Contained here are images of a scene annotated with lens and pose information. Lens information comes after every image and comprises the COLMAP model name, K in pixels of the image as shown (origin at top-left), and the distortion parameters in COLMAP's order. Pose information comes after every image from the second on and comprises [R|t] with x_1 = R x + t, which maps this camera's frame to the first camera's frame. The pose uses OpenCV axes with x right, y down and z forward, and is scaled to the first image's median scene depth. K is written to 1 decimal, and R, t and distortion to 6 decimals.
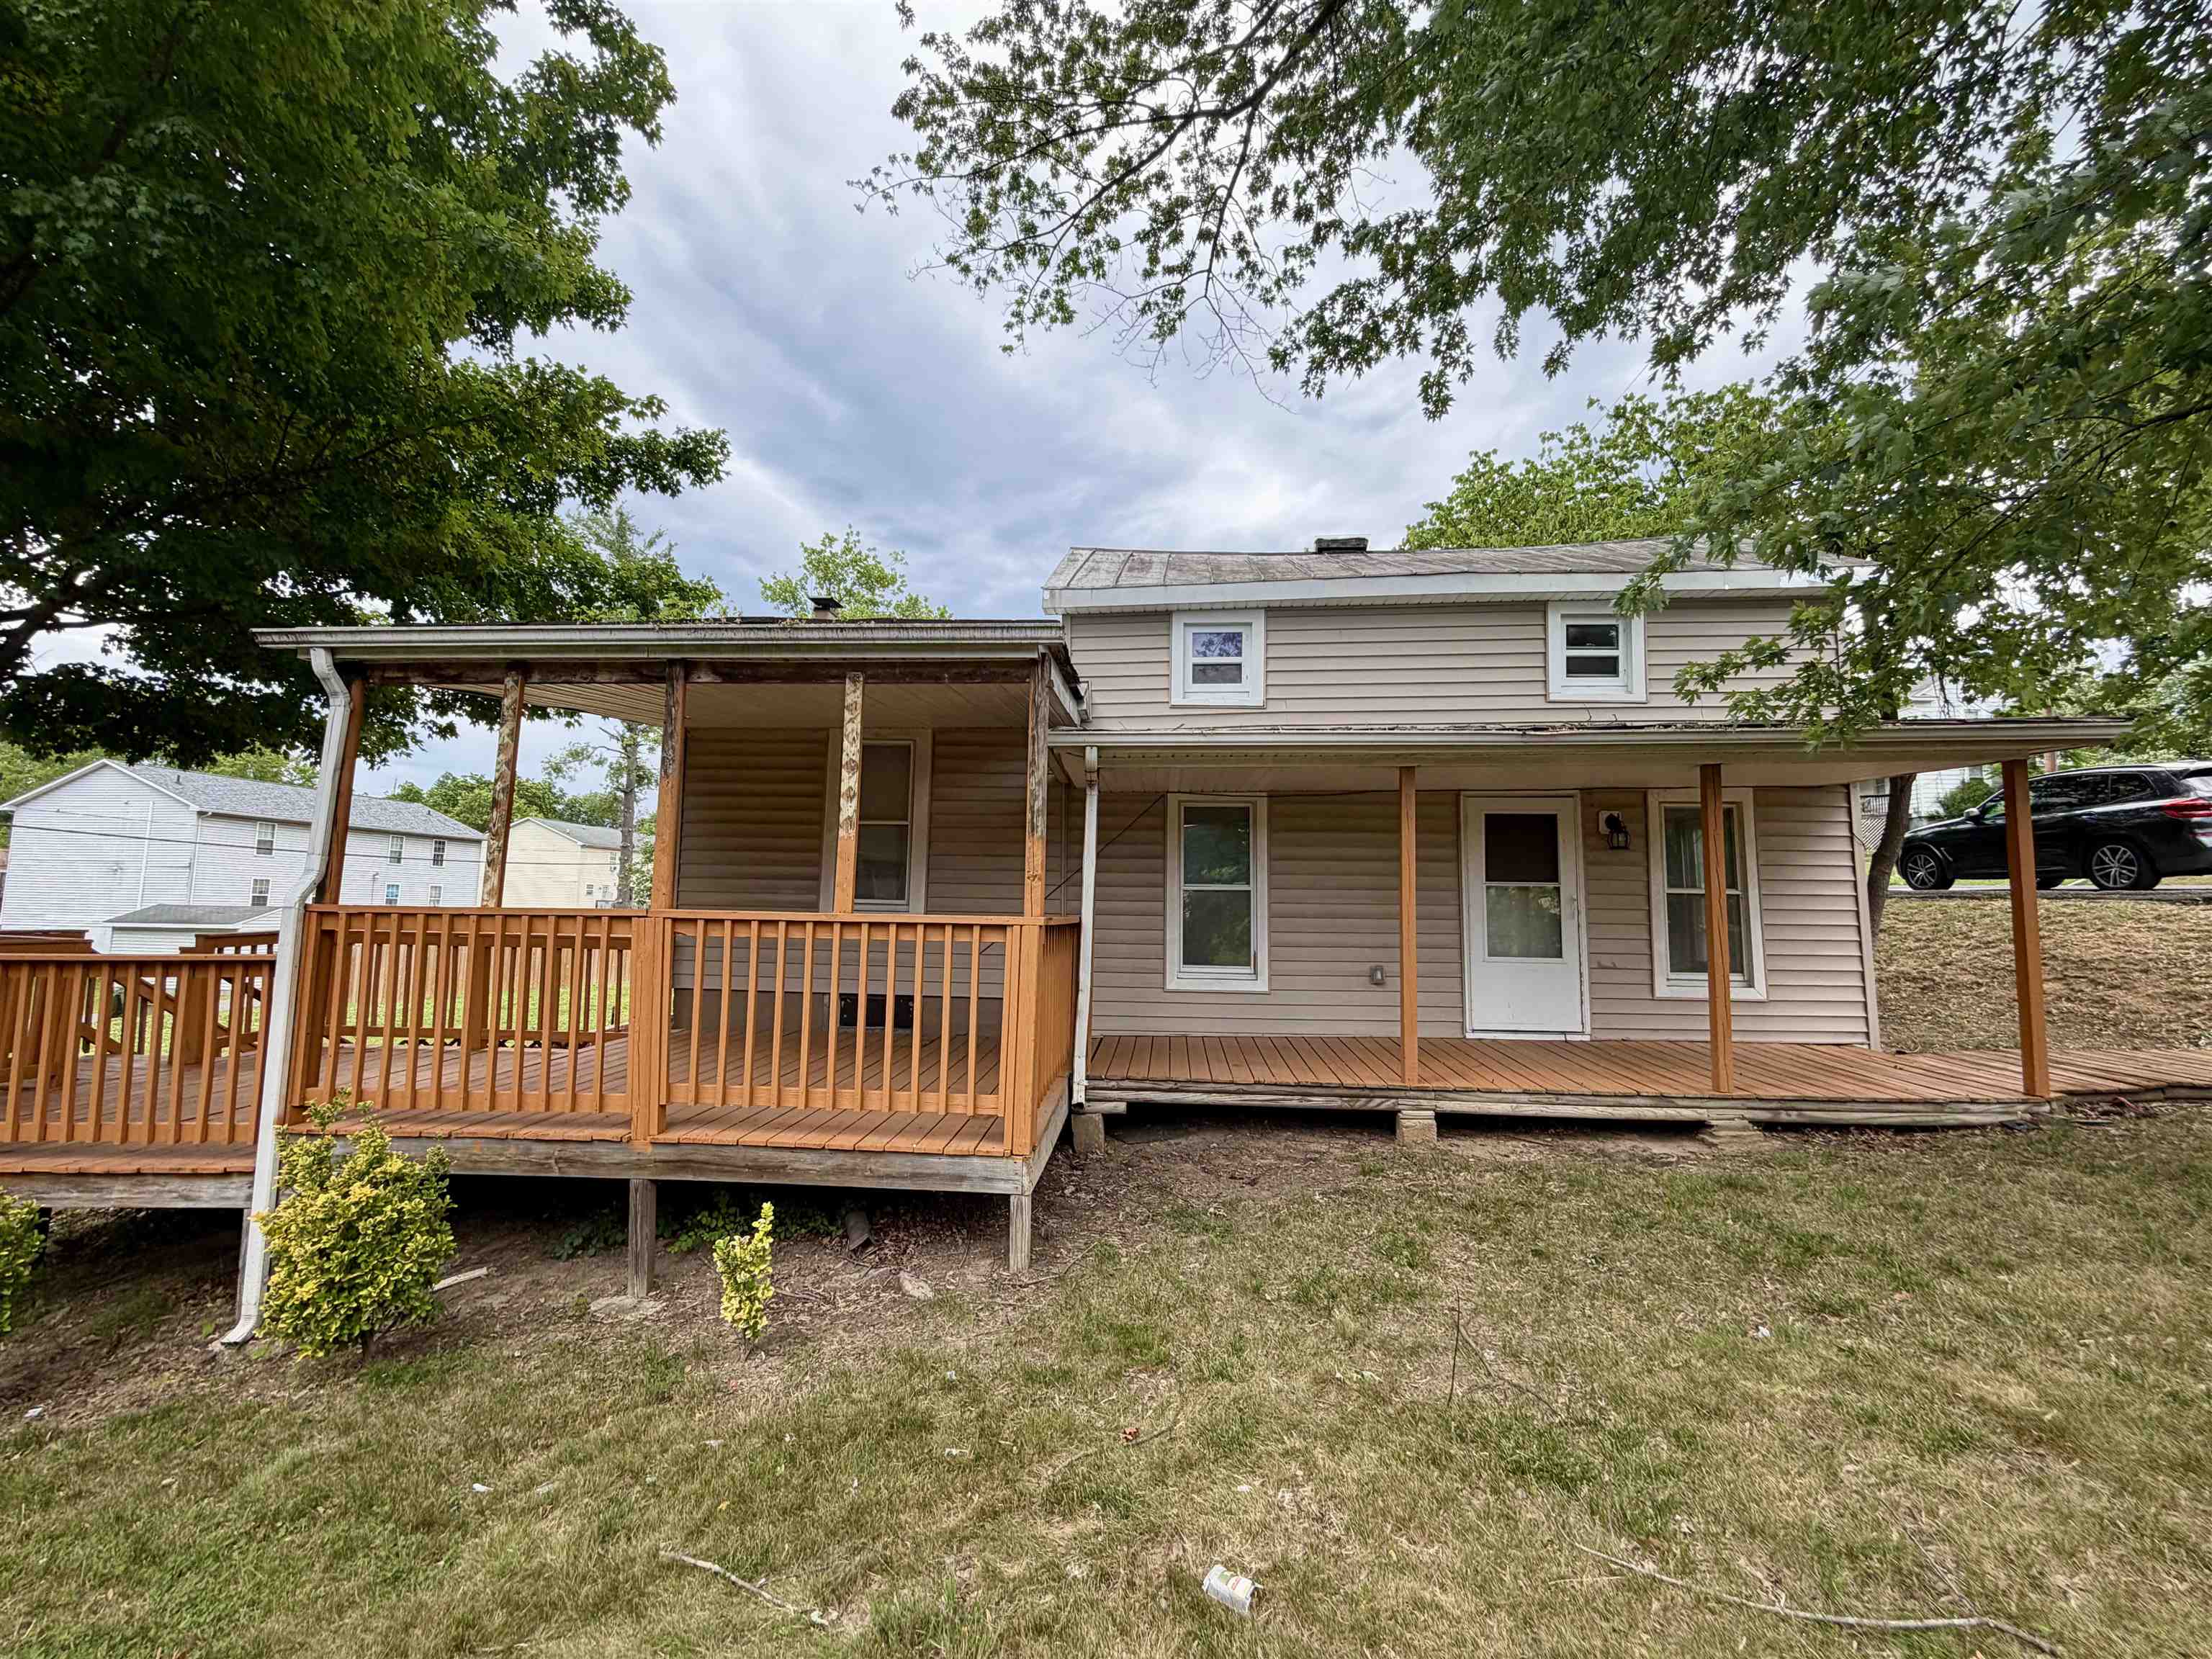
lens RADIAL K [[886.5, 0, 1109.0], [0, 886.5, 837.6], [0, 0, 1]] dist [0.000730, -0.000008]
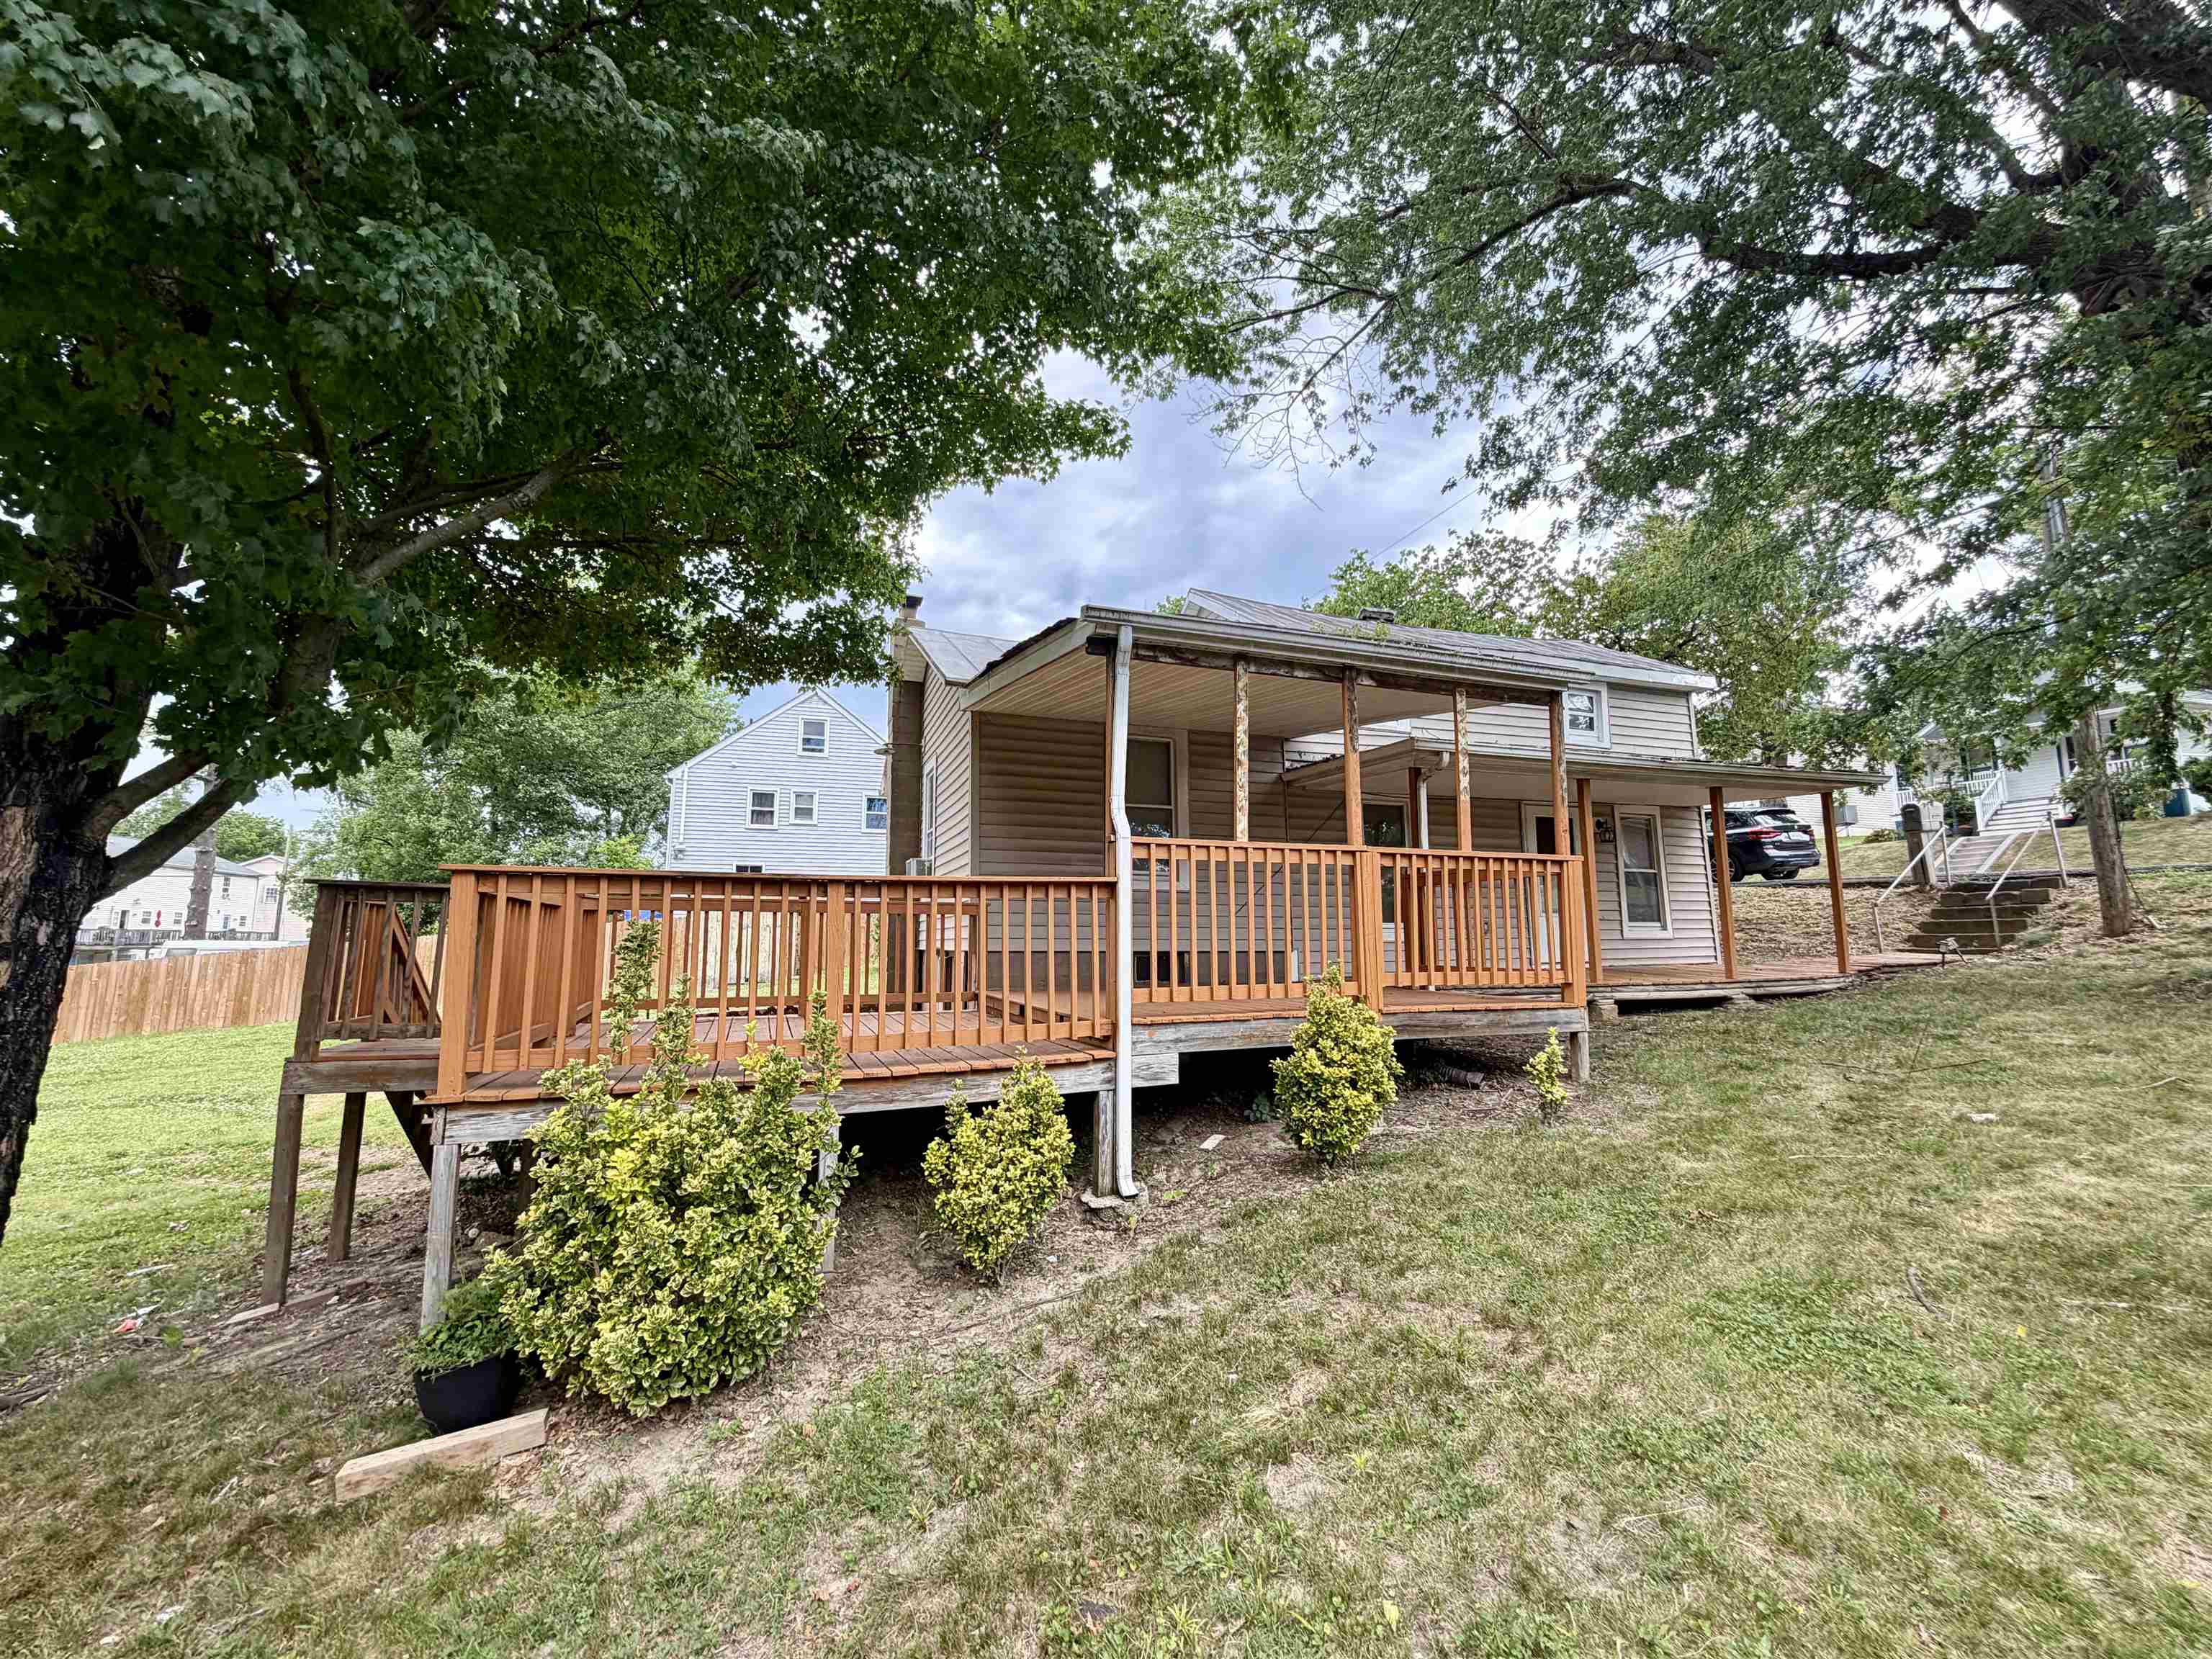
lens RADIAL K [[882.9, 0, 1106.0], [0, 882.9, 829.5], [0, 0, 1]] dist [0.002175, 0.000294]
pose [[0.921860, 0.025826, 0.386662, -0.776057], [-0.009208, 0.998955, -0.044770, 0.066241], [-0.387414, 0.037711, 0.921134, -0.066681]]
